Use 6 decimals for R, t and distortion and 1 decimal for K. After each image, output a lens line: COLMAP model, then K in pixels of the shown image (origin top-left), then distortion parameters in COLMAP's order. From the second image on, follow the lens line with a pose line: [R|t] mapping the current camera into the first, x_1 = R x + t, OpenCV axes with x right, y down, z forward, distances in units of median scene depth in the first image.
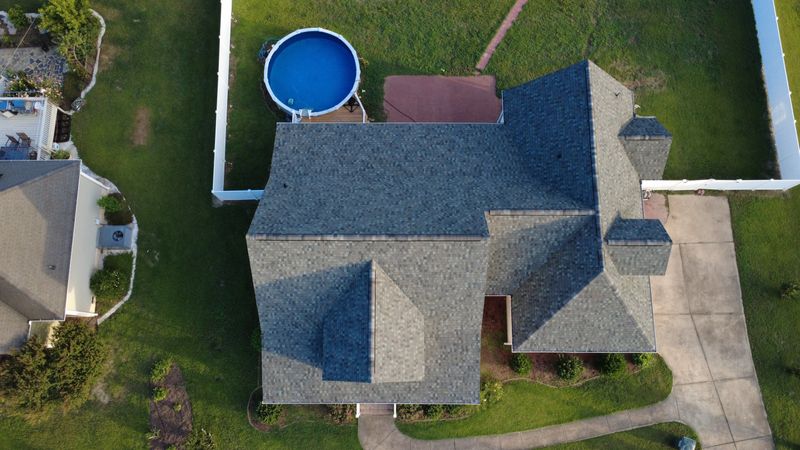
lens RADIAL K [[578.8, 0, 400.0], [0, 578.8, 225.0], [0, 0, 1]] dist [-0.000364, -0.004073]
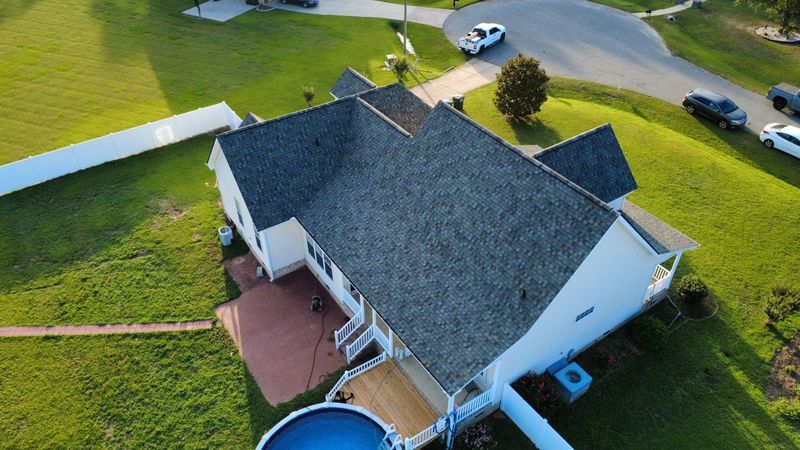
lens RADIAL K [[578.8, 0, 400.0], [0, 578.8, 225.0], [0, 0, 1]] dist [-0.000364, -0.004073]
pose [[-0.562720, -0.522524, 0.640558, -0.429706], [0.806825, -0.178487, 0.563184, -0.479341], [-0.179946, 0.833733, 0.522024, 0.443834]]
